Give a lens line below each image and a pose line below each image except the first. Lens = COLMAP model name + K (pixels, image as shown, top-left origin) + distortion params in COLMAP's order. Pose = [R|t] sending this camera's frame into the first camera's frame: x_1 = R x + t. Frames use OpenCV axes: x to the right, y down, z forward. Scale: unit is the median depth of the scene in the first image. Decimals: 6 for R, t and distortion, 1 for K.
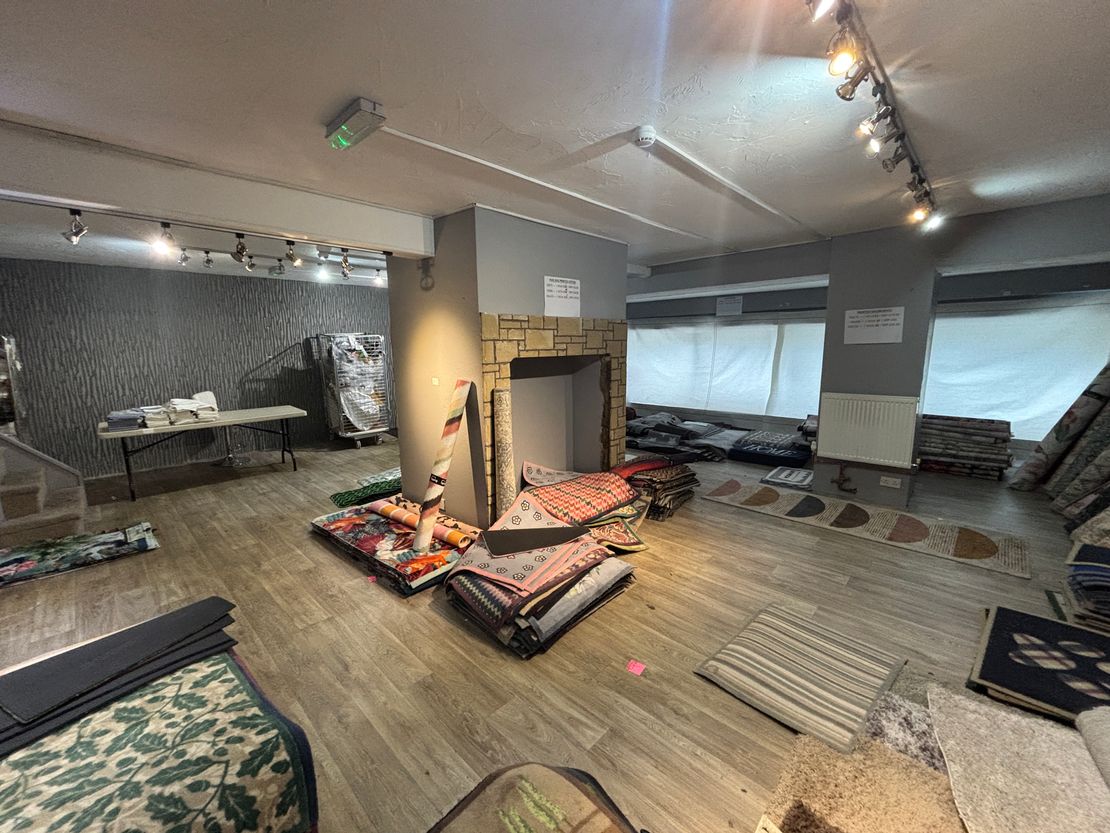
lens RADIAL K [[447.1, 0, 542.9], [0, 447.1, 416.0], [0, 0, 1]] dist [0.001773, -0.000070]
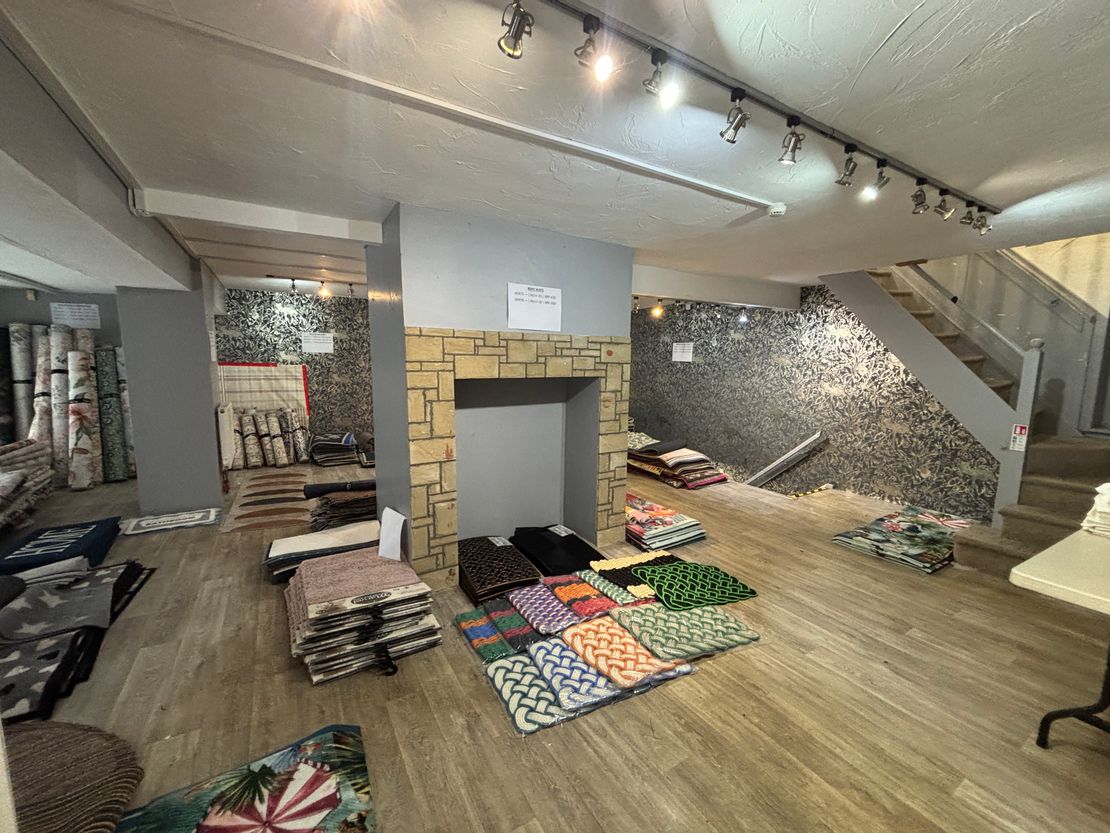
lens RADIAL K [[454.3, 0, 555.0], [0, 454.3, 416.5], [0, 0, 1]] dist [-0.001300, -0.000327]
pose [[-0.969699, -0.025372, 0.242981, -0.480925], [0.043474, 0.960797, 0.273823, -0.363369], [-0.240403, 0.276089, -0.930581, 2.249694]]
